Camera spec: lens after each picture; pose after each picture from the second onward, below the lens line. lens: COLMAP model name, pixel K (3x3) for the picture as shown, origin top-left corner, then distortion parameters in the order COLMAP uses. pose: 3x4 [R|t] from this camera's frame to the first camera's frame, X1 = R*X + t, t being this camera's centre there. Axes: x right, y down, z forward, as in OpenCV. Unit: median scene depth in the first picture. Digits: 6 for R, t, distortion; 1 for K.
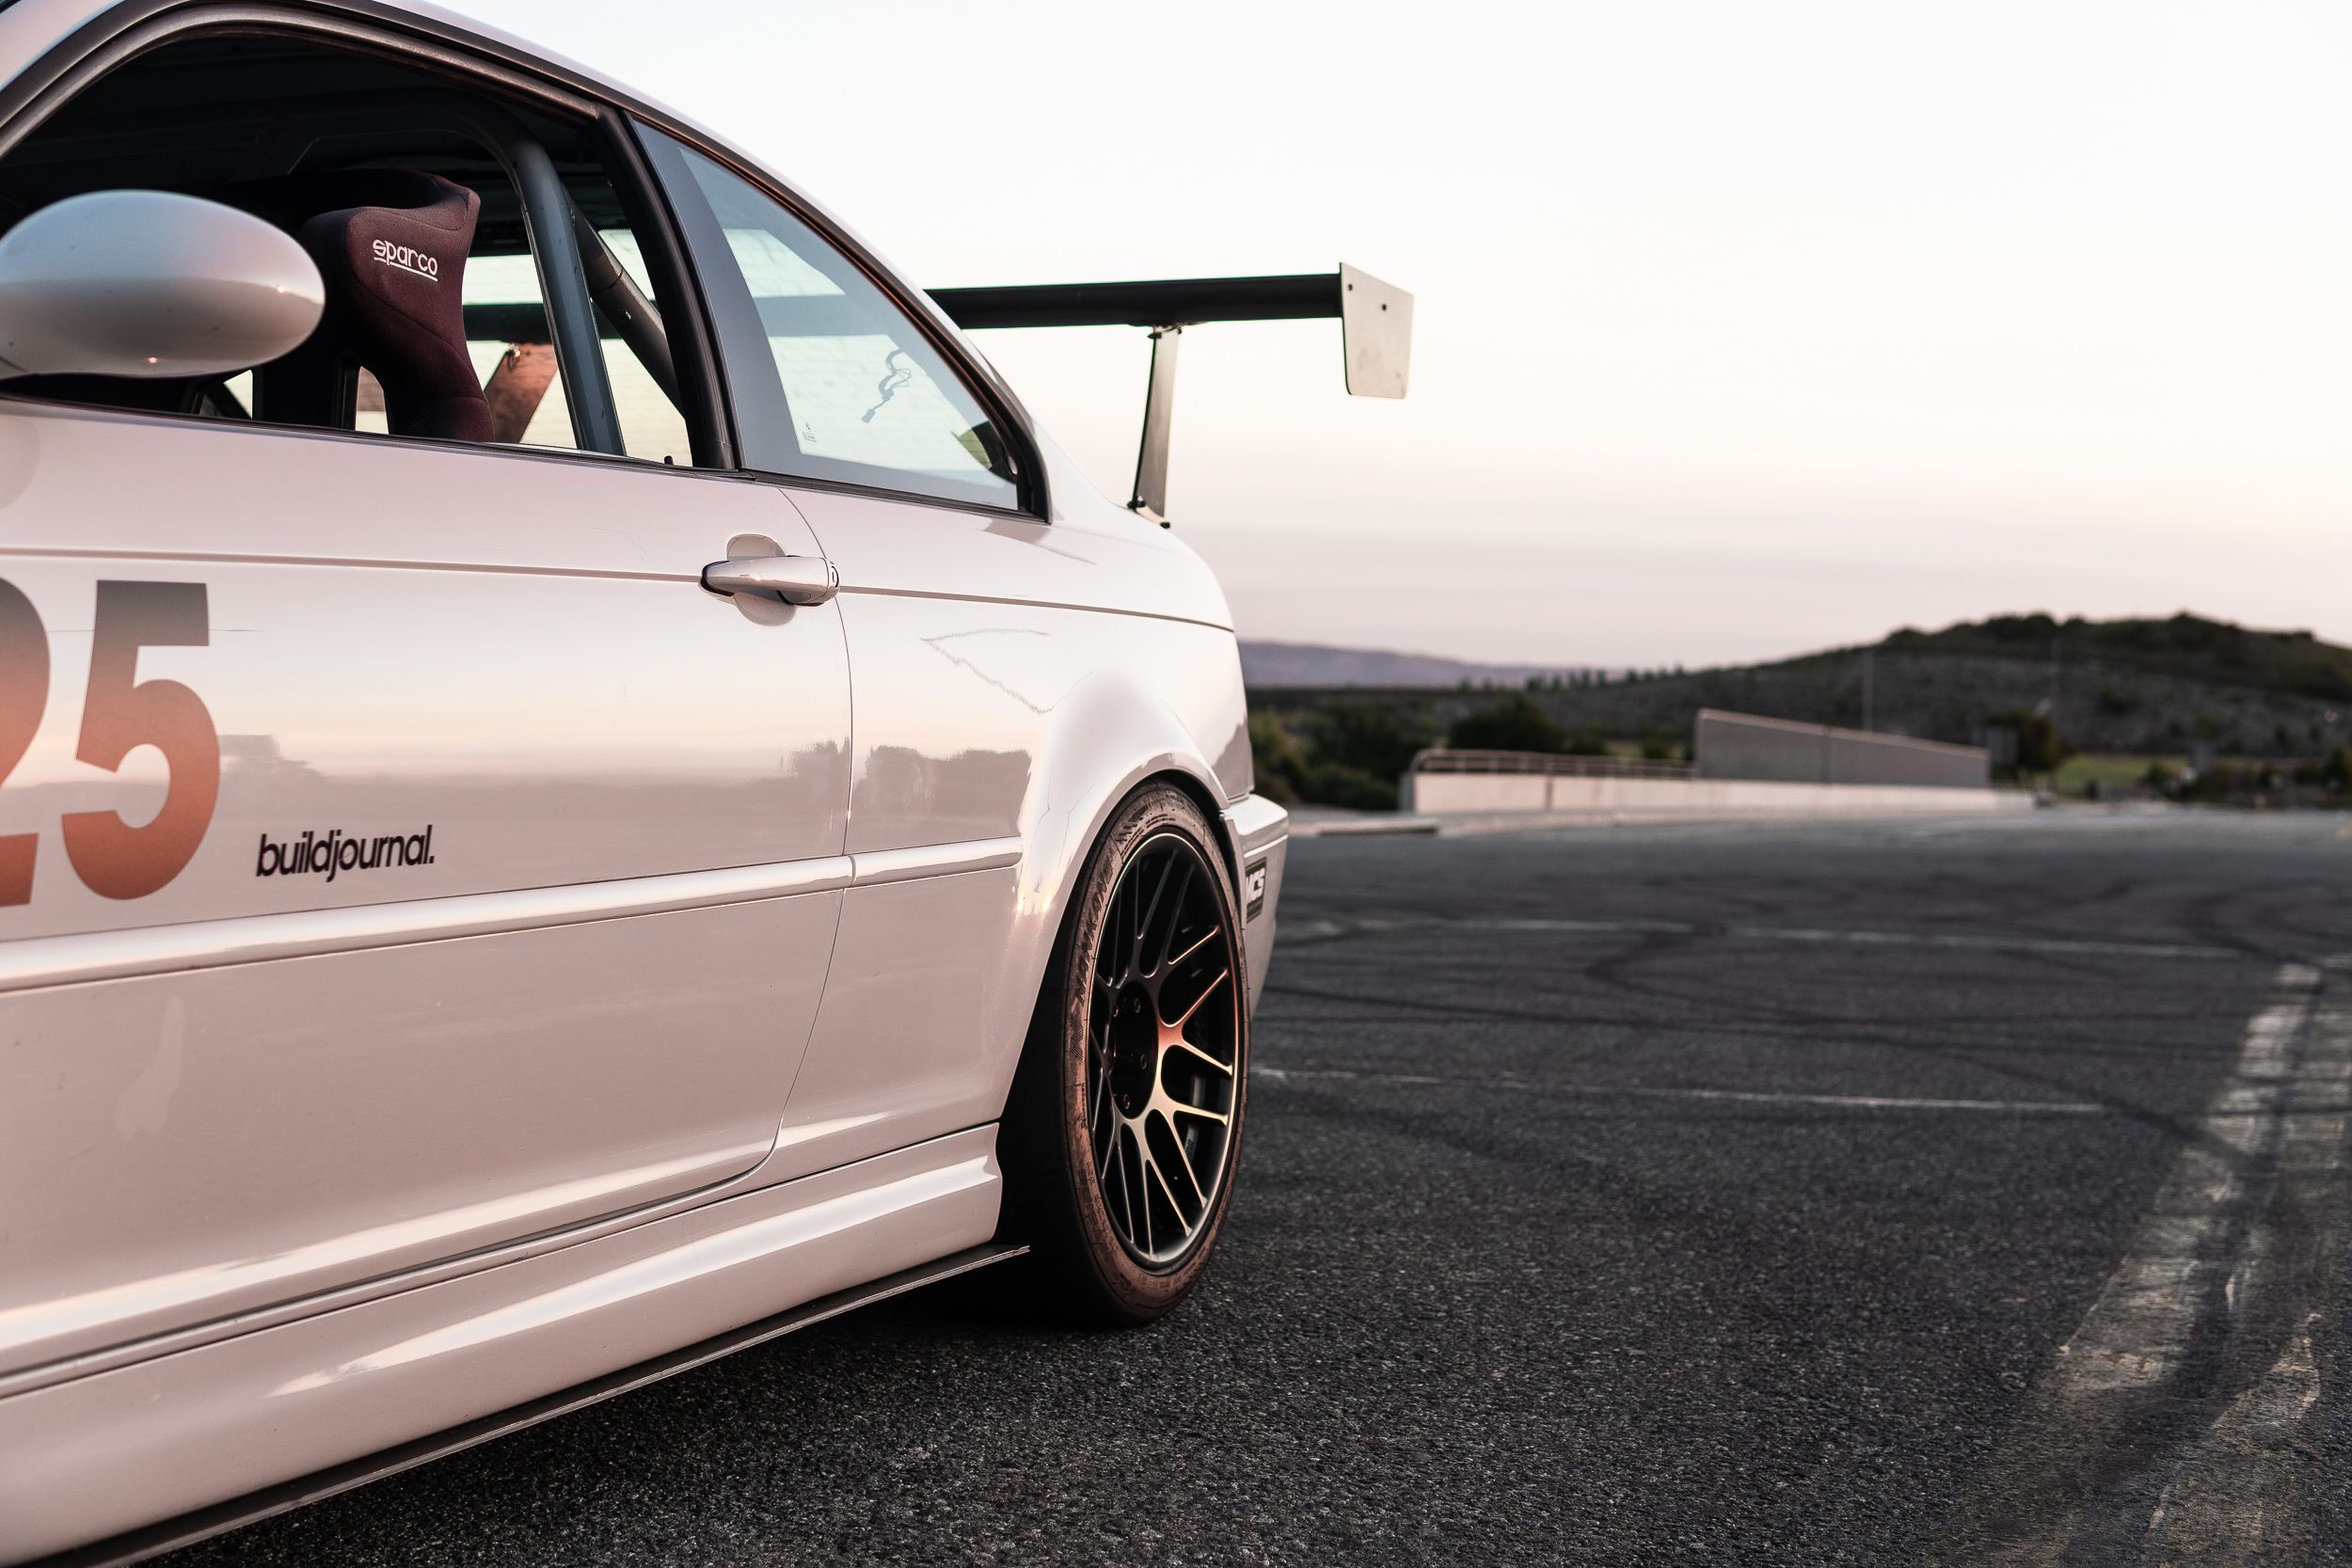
lens RADIAL K [[3135.6, 0, 1176.0], [0, 3135.6, 784.0], [0, 0, 1]] dist [-0.170706, -0.130105]
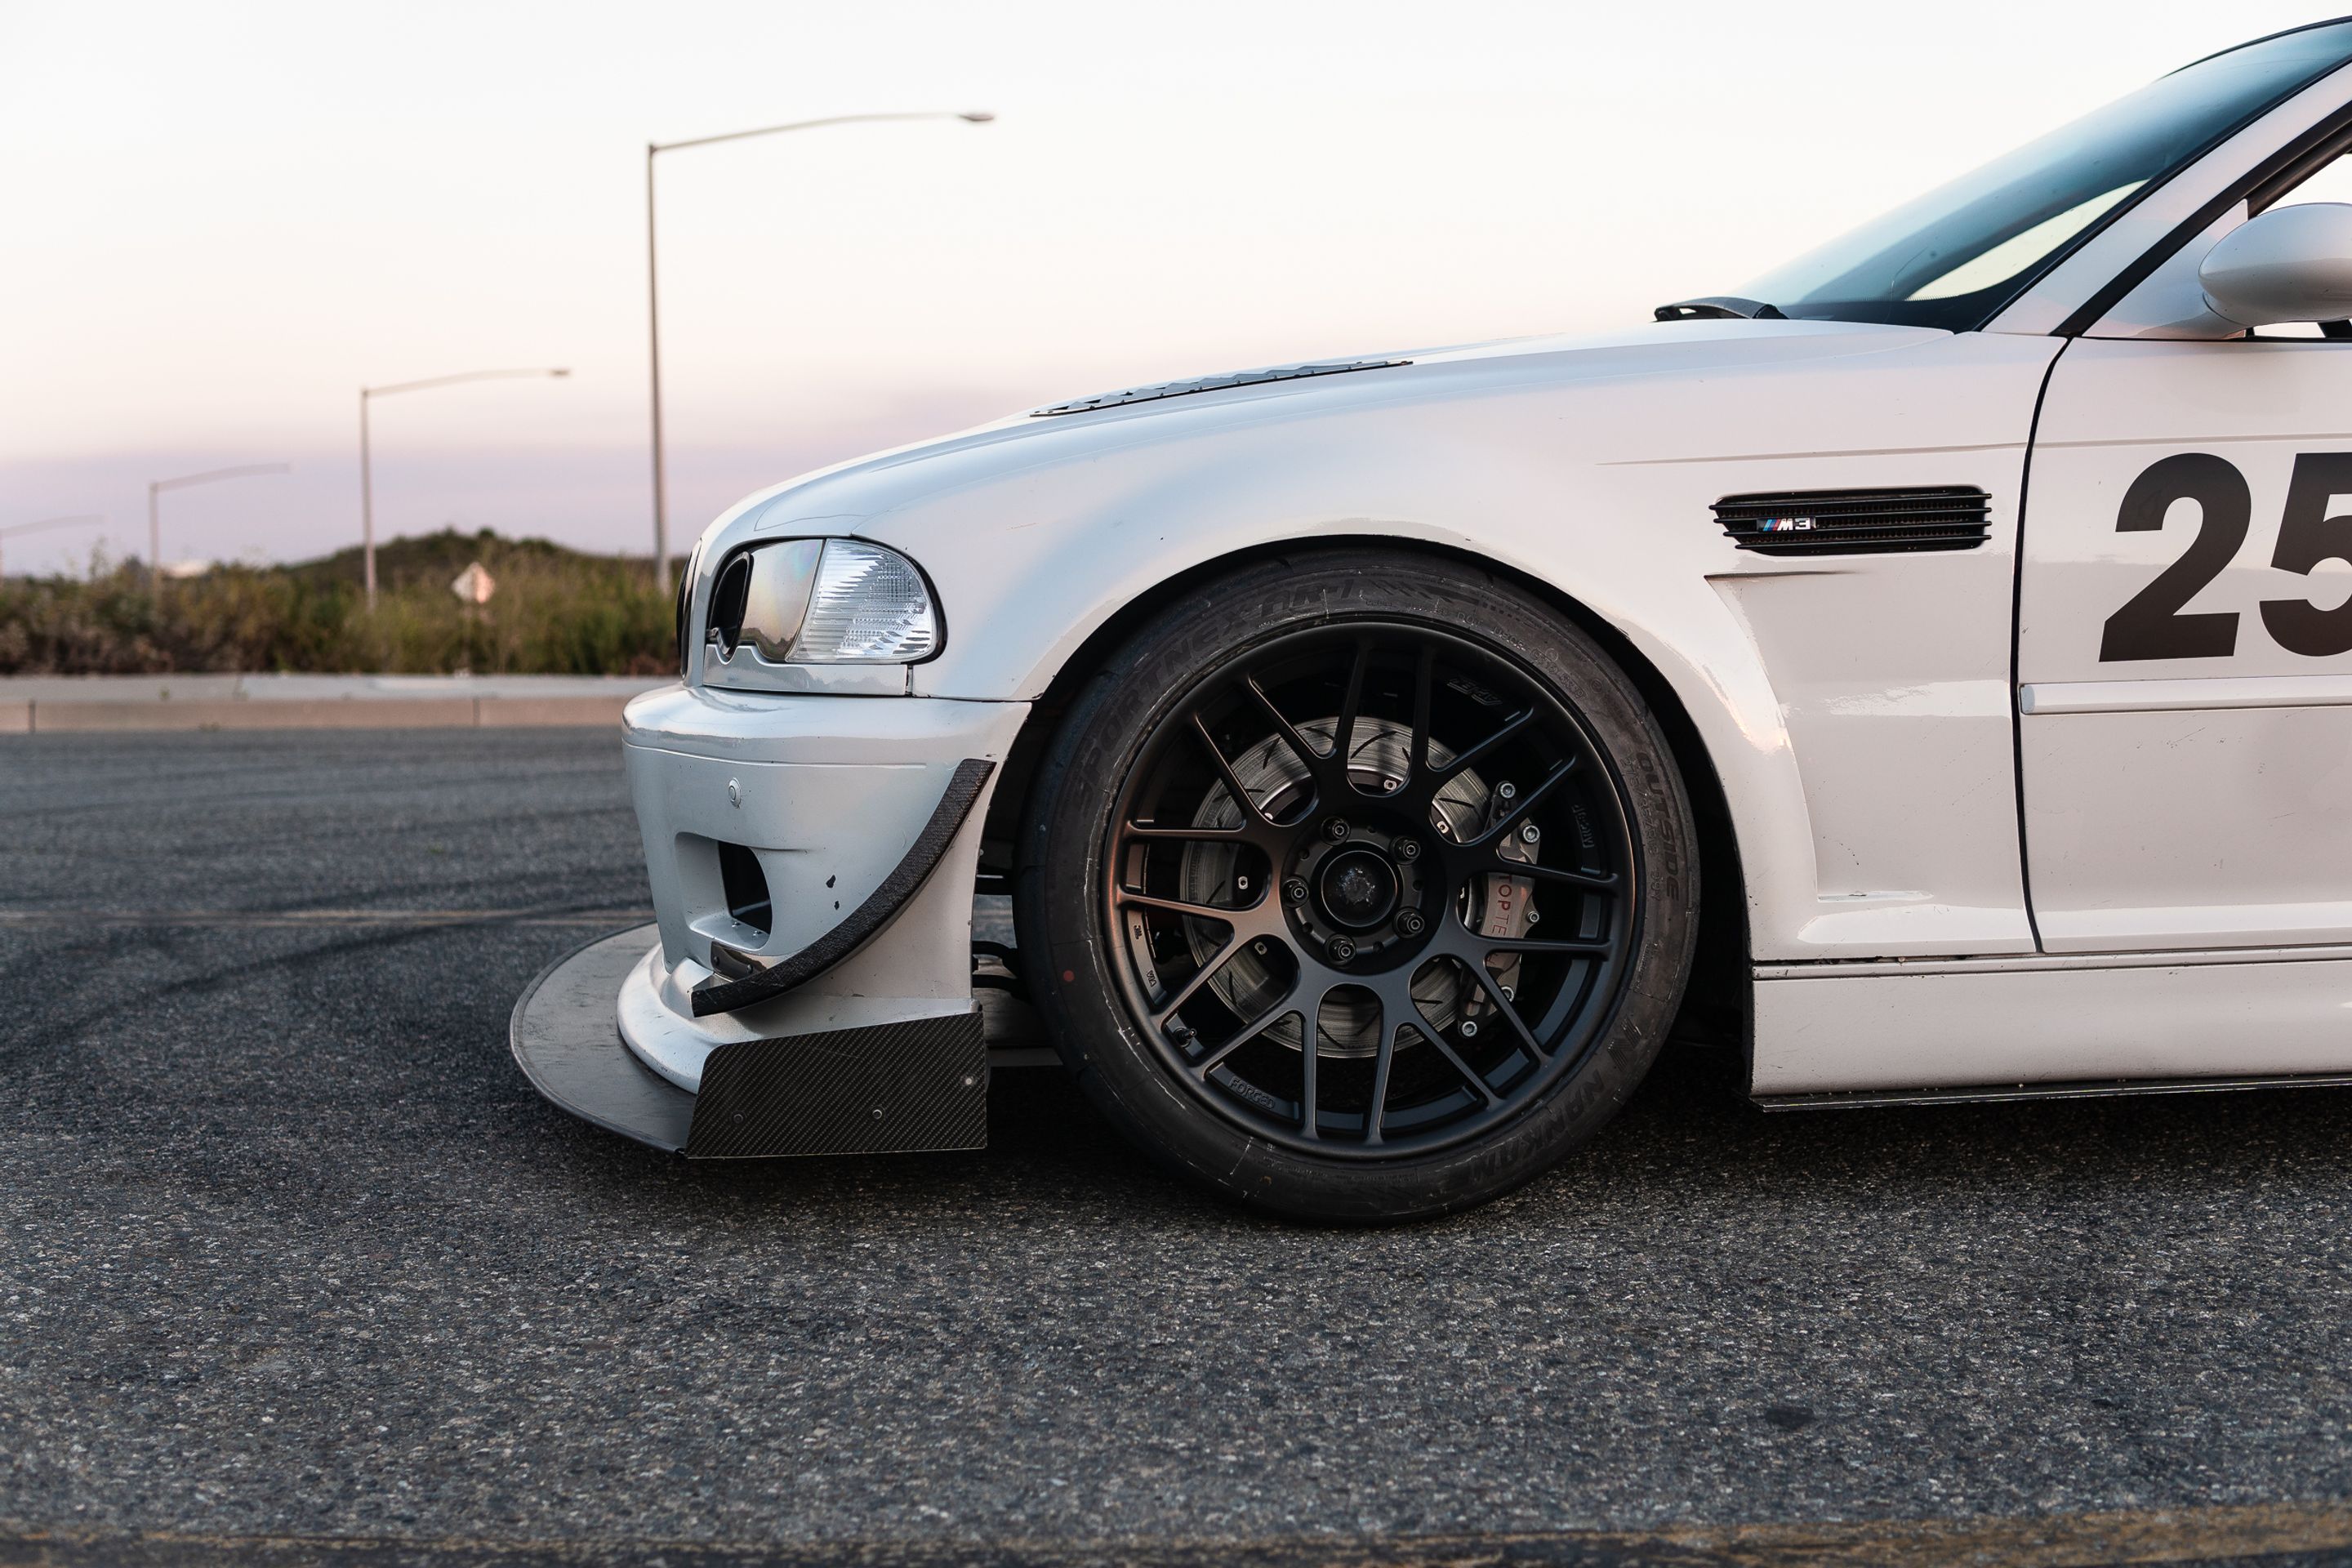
lens RADIAL K [[3135.9, 0, 1176.0], [0, 3135.9, 784.0], [0, 0, 1]] dist [-0.170706, -0.130105]
pose [[0.421126, 0.033529, -0.906382, 0.445000], [0.004739, 0.999222, 0.039165, 0.021072], [0.906990, -0.020788, 0.420640, -0.100713]]
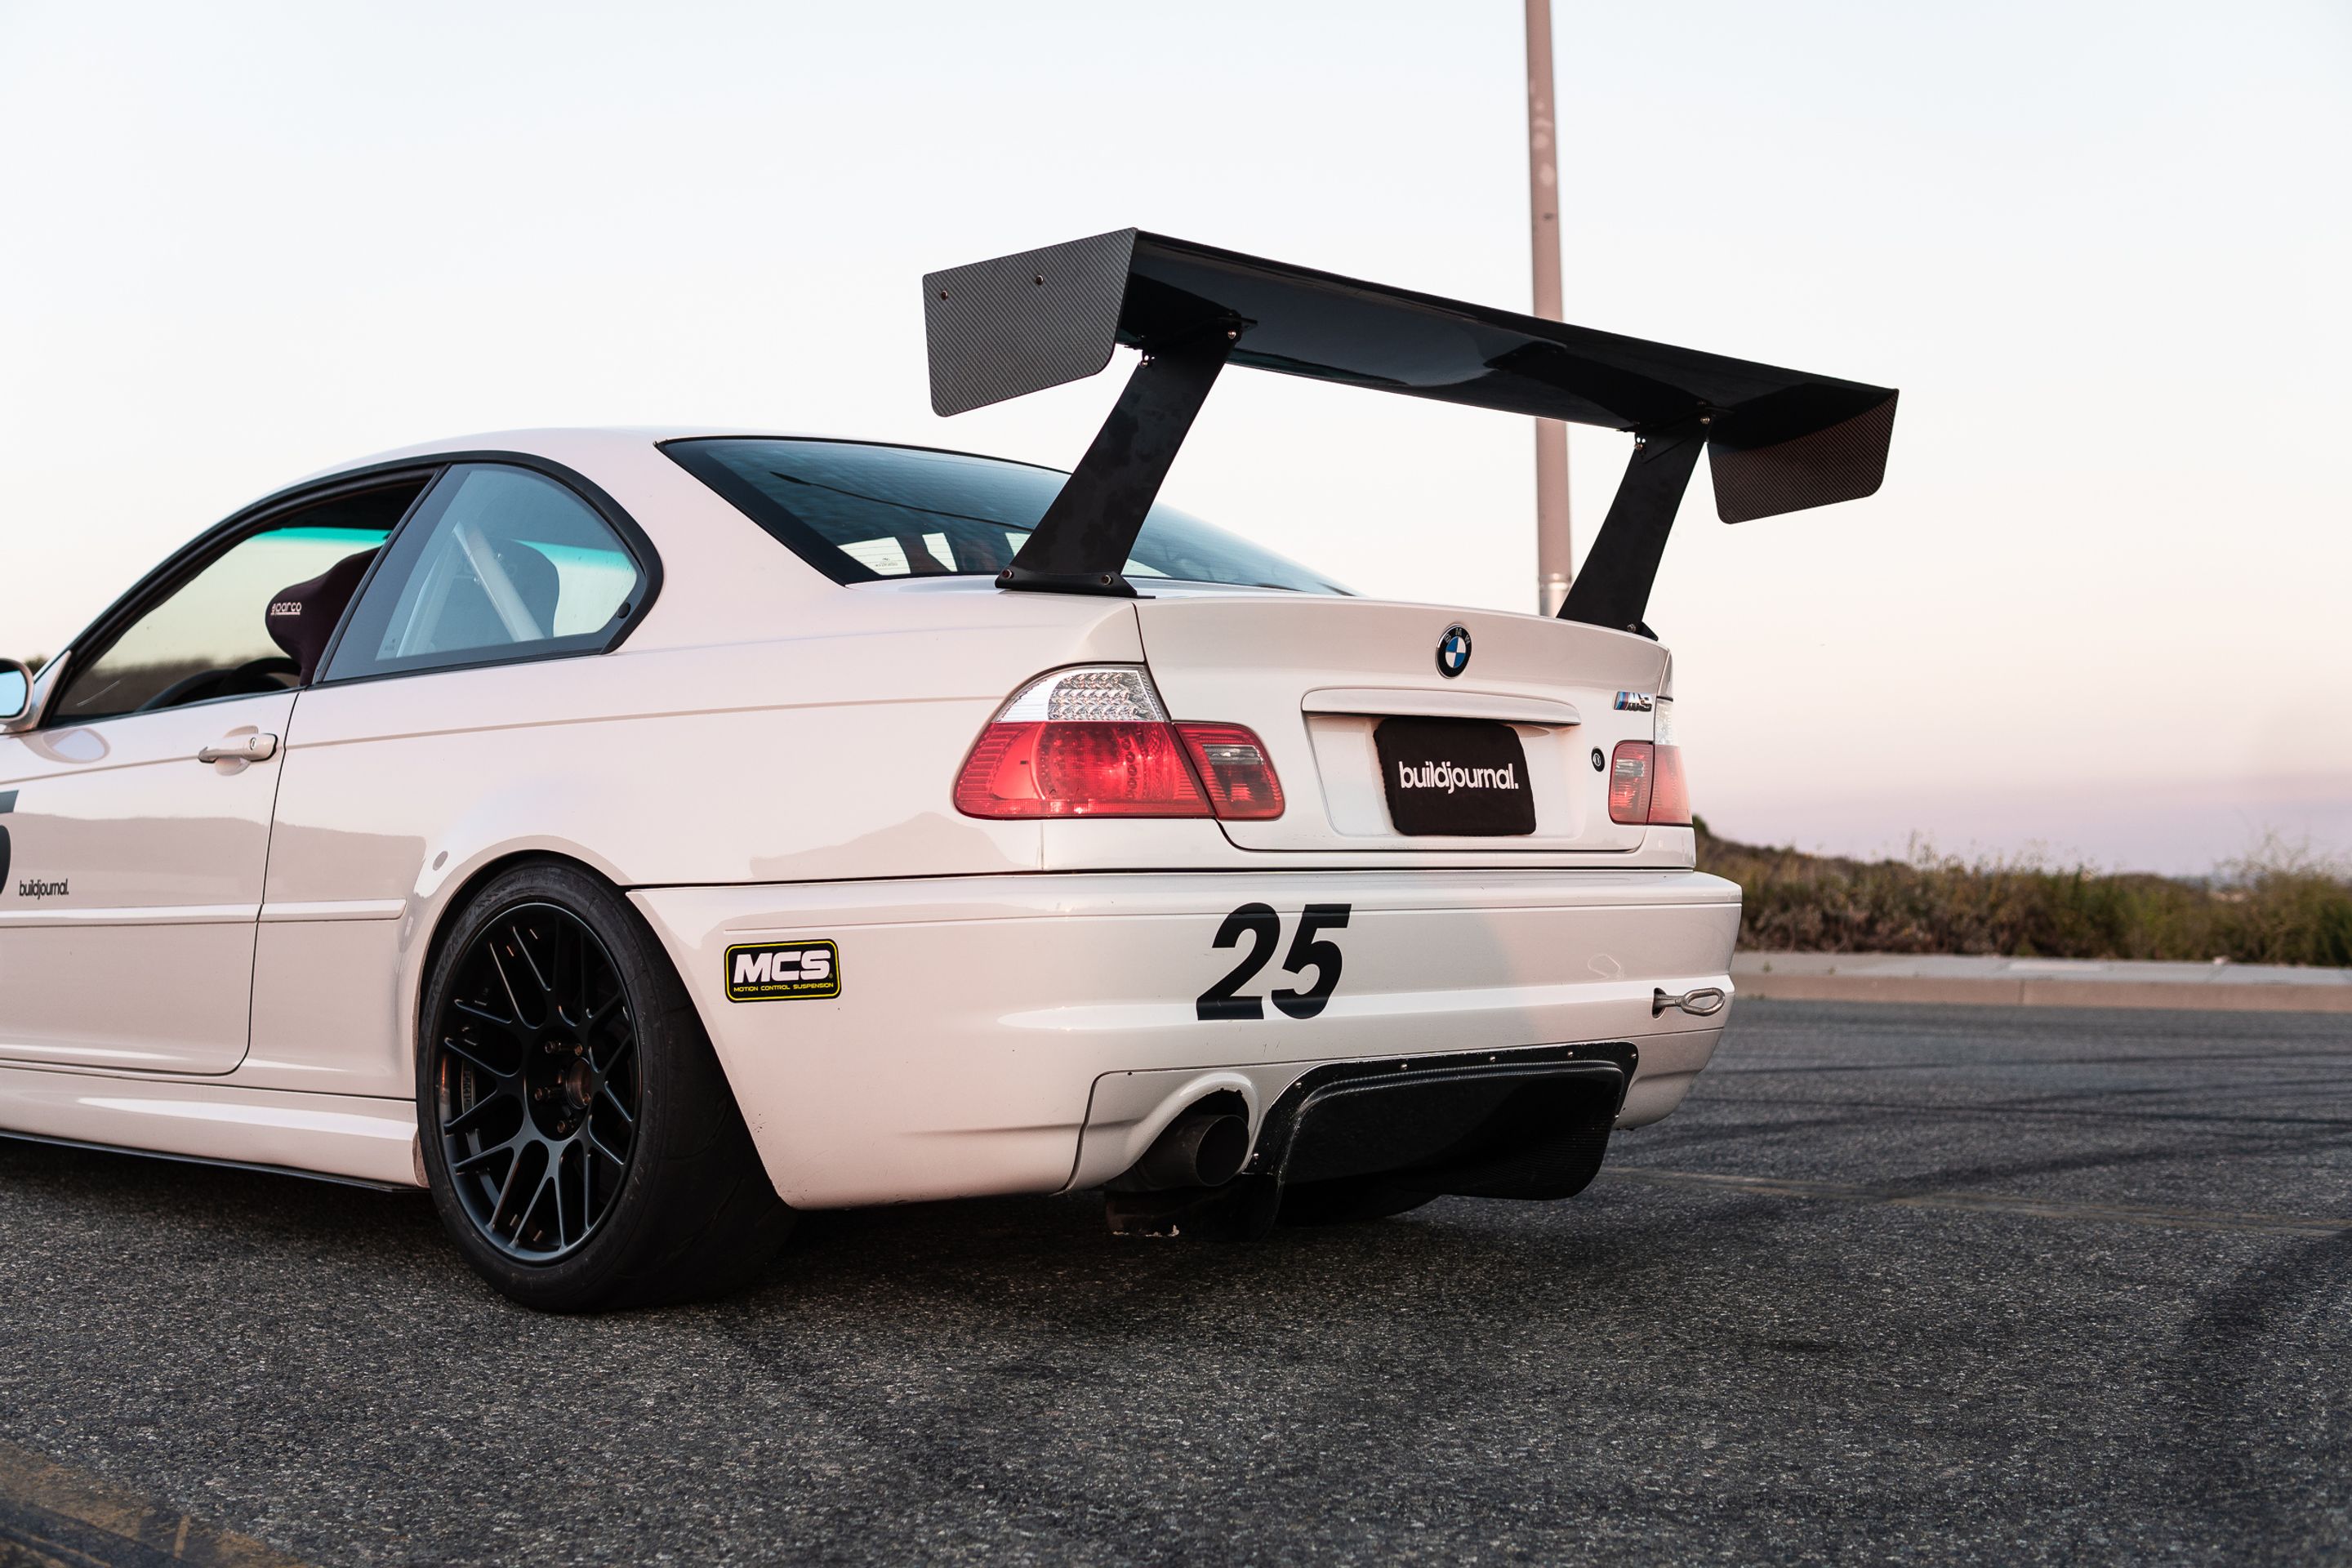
lens RADIAL K [[3135.9, 0, 1176.0], [0, 3135.9, 784.0], [0, 0, 1]] dist [-0.170706, -0.130105]
pose [[-0.392127, -0.052917, -0.918388, 1.028942], [-0.022503, 0.998597, -0.047930, 0.023472], [0.919636, 0.001872, -0.392768, 1.677391]]
